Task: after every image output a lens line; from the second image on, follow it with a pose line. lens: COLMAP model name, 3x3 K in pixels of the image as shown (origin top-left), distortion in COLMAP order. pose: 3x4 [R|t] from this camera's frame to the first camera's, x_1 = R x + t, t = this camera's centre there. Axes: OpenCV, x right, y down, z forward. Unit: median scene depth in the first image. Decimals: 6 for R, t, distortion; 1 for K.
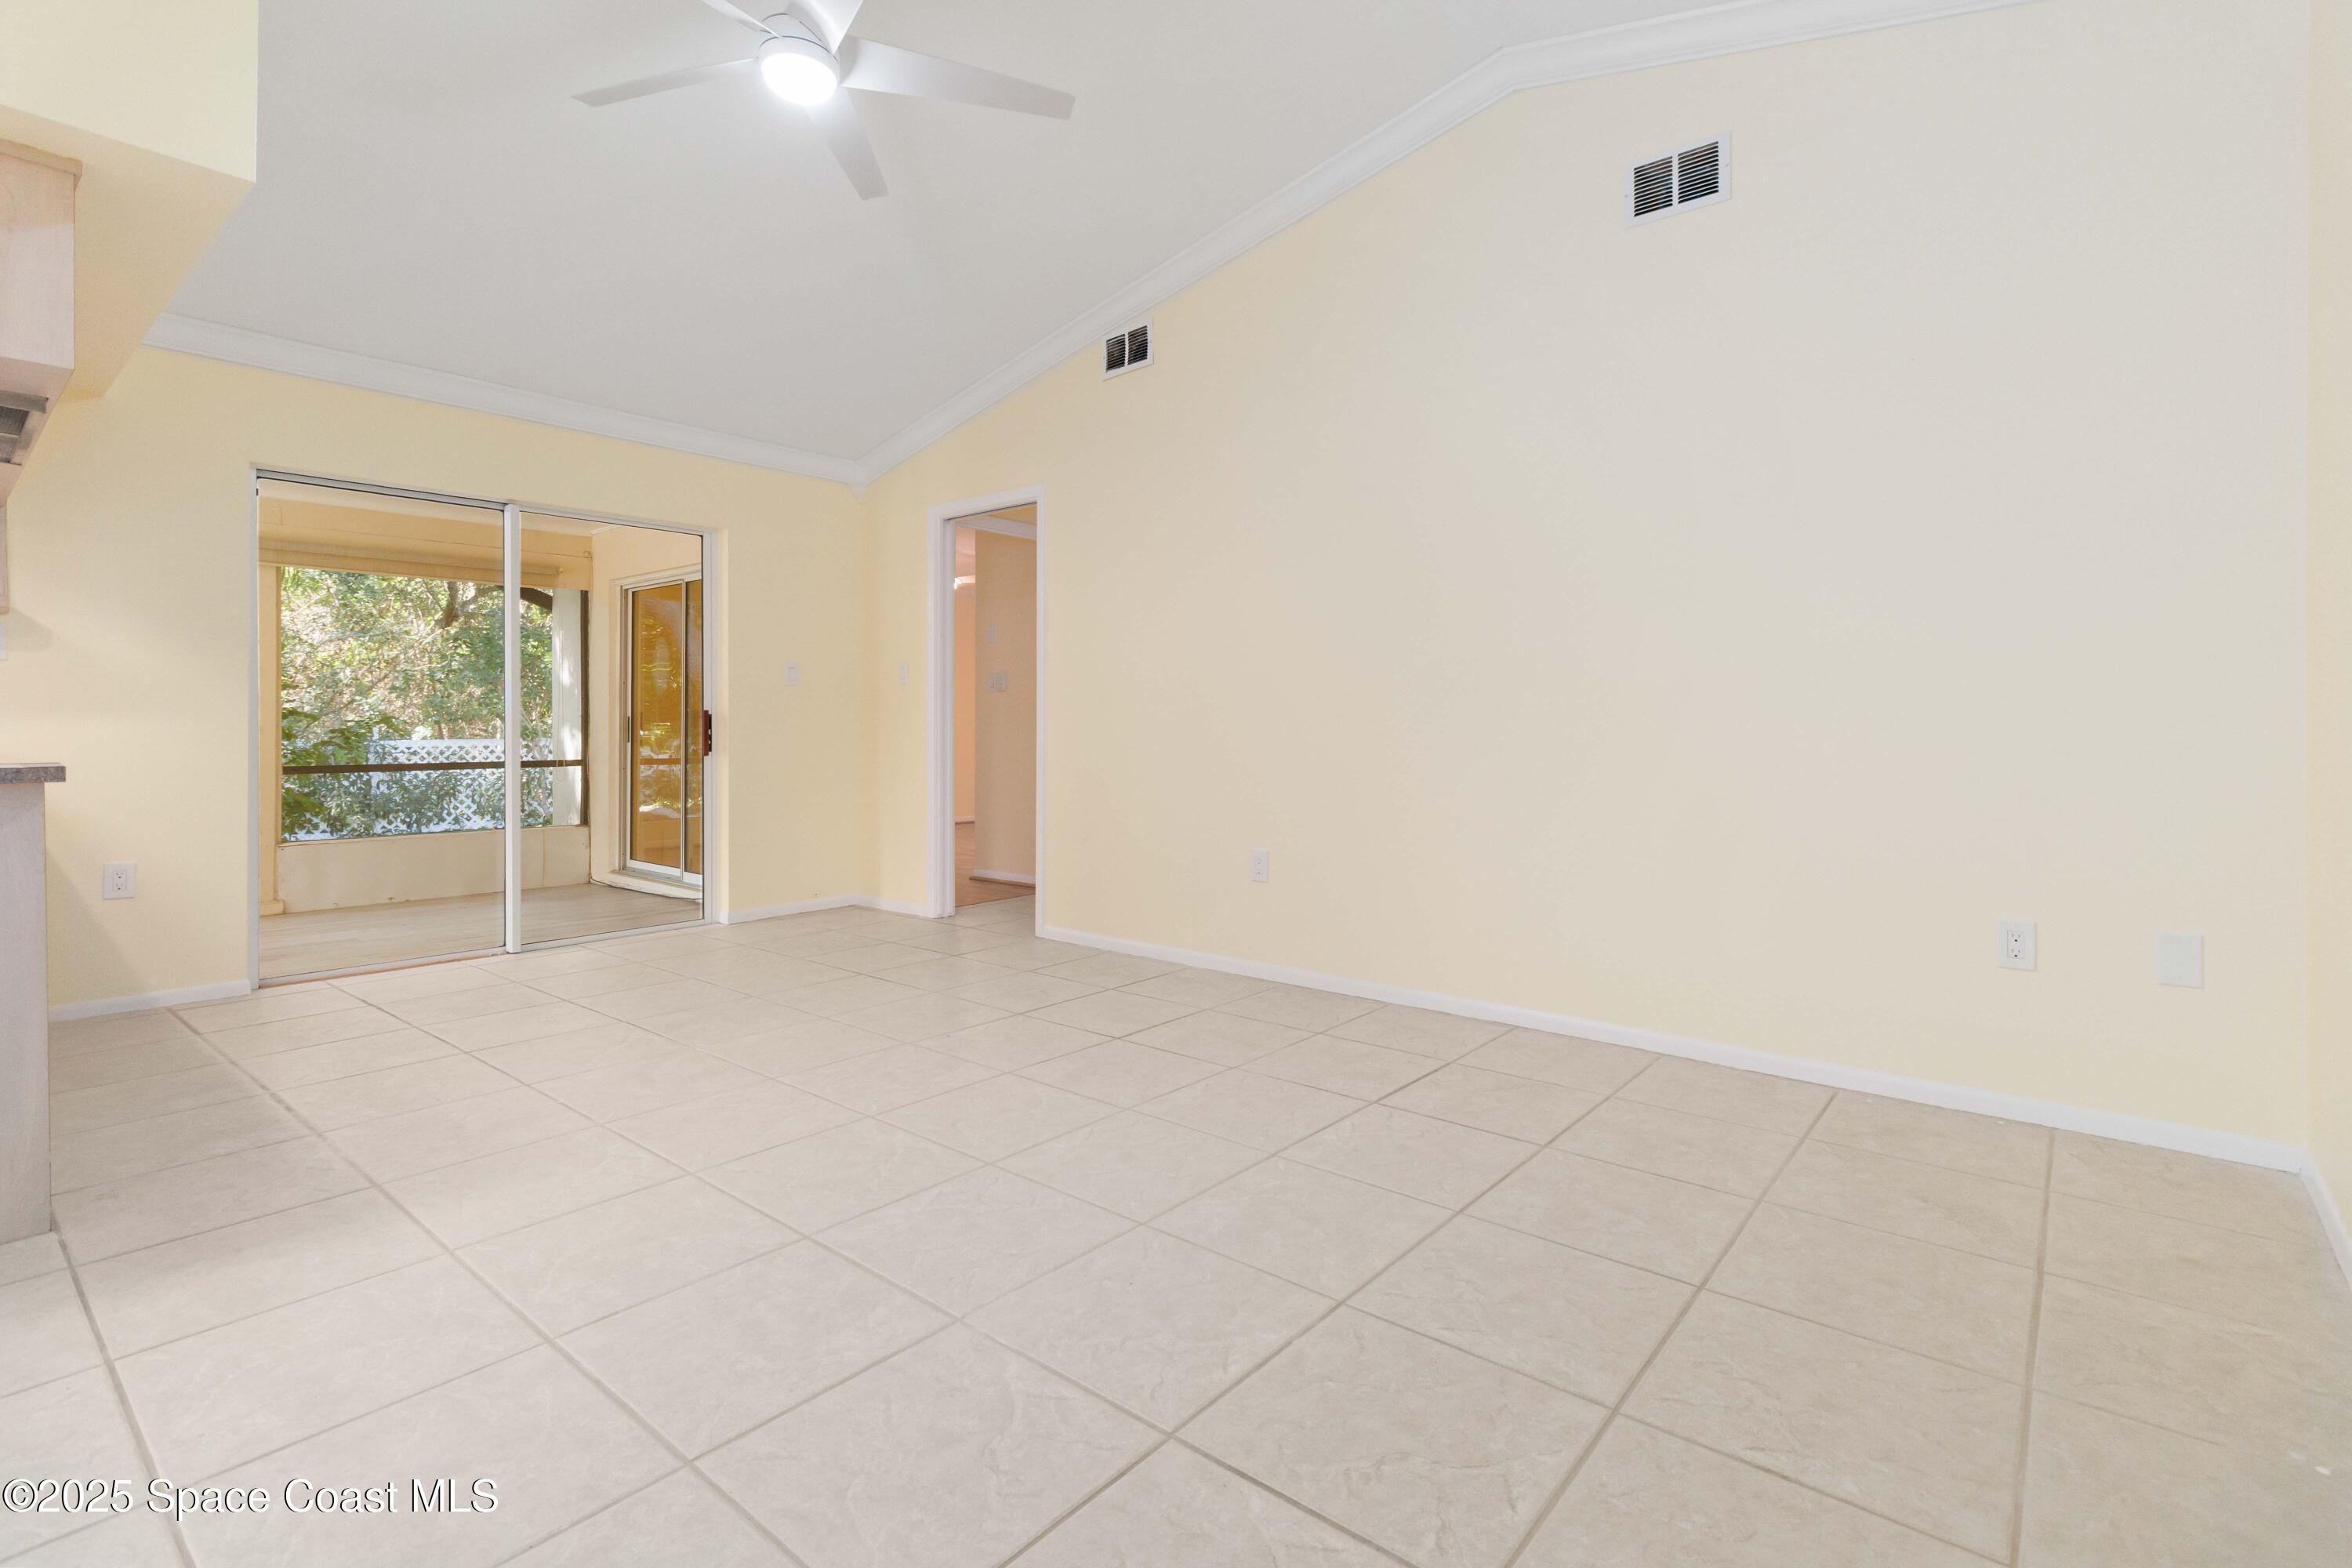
lens RADIAL K [[1093.2, 0, 1183.3], [0, 1093.2, 734.4], [0, 0, 1]] dist [-0.000100, 0.000094]
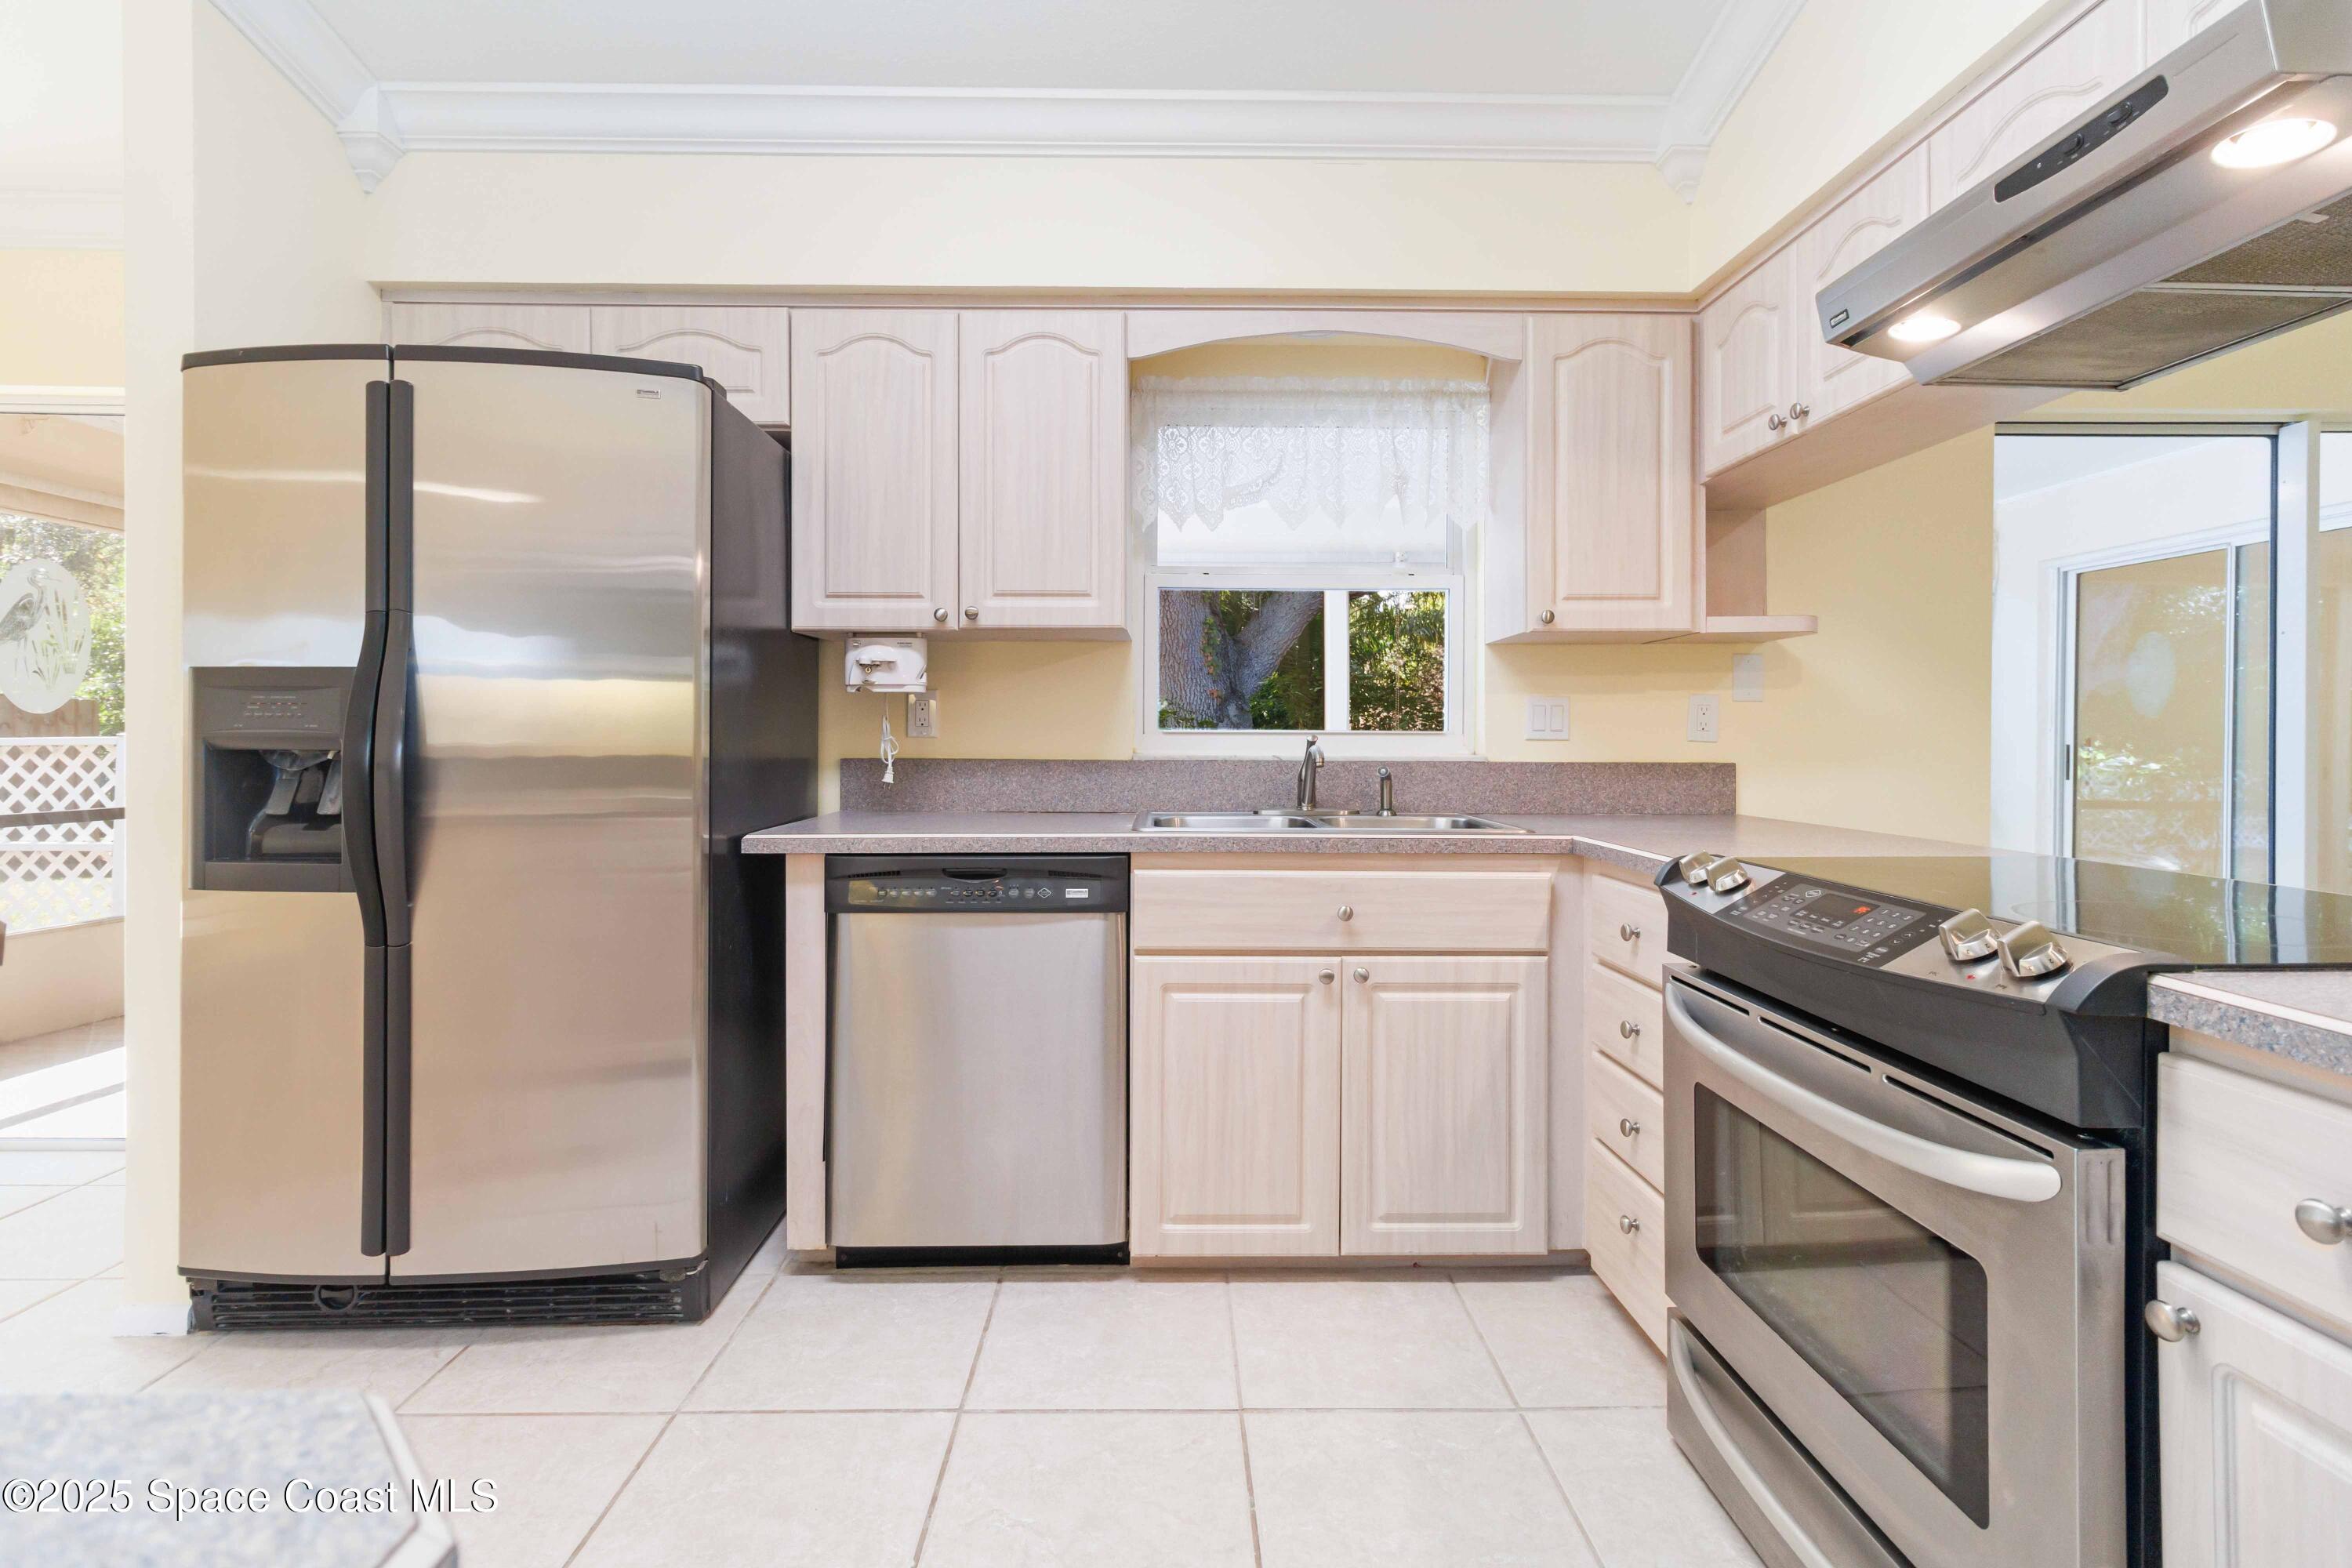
lens RADIAL K [[1093.2, 0, 1183.3], [0, 1093.2, 734.4], [0, 0, 1]] dist [-0.000100, 0.000094]
pose [[0.654015, 0.002068, -0.756479, -0.370956], [-0.006293, 0.999977, -0.002707, -0.018950], [0.756455, 0.006531, 0.654013, 0.076505]]
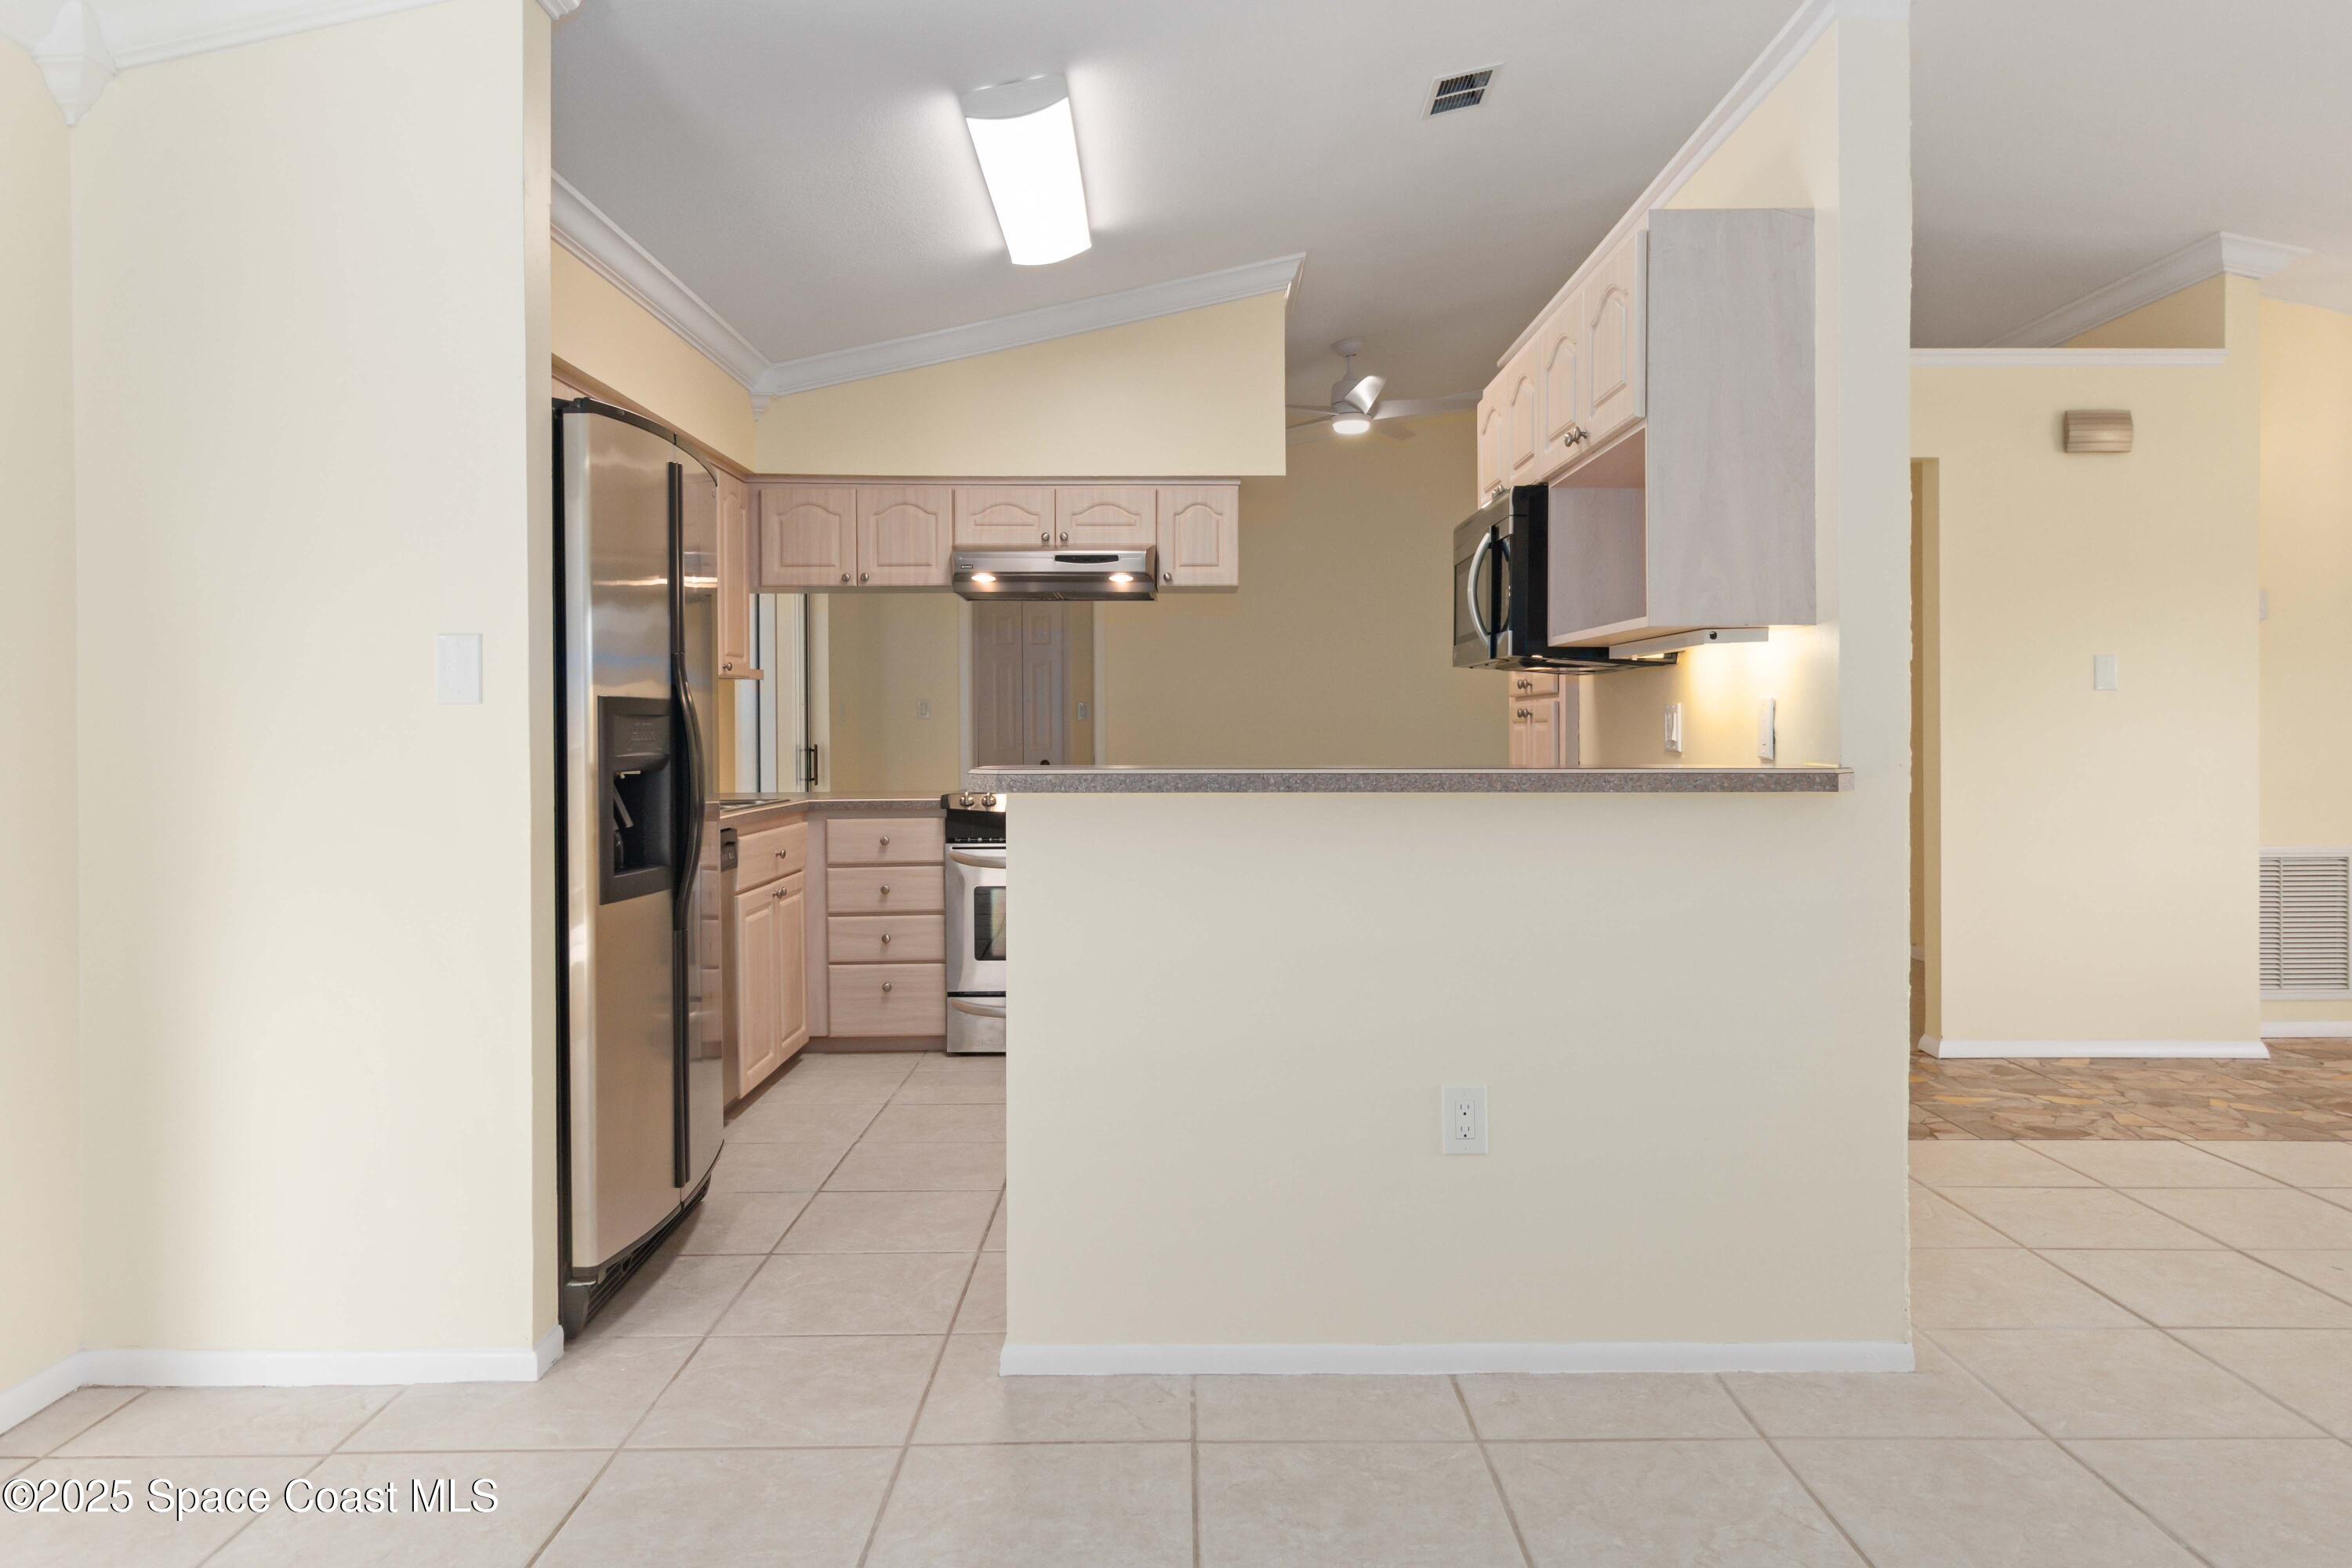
lens RADIAL K [[1549.9, 0, 1179.2], [0, 1549.9, 736.9], [0, 0, 1]] dist [-0.001096, 0.003969]
pose [[0.769308, -0.007548, 0.638834, -0.877201], [0.007719, 0.999967, 0.002519, -0.023740], [-0.638832, 0.002993, 0.769341, -0.340273]]
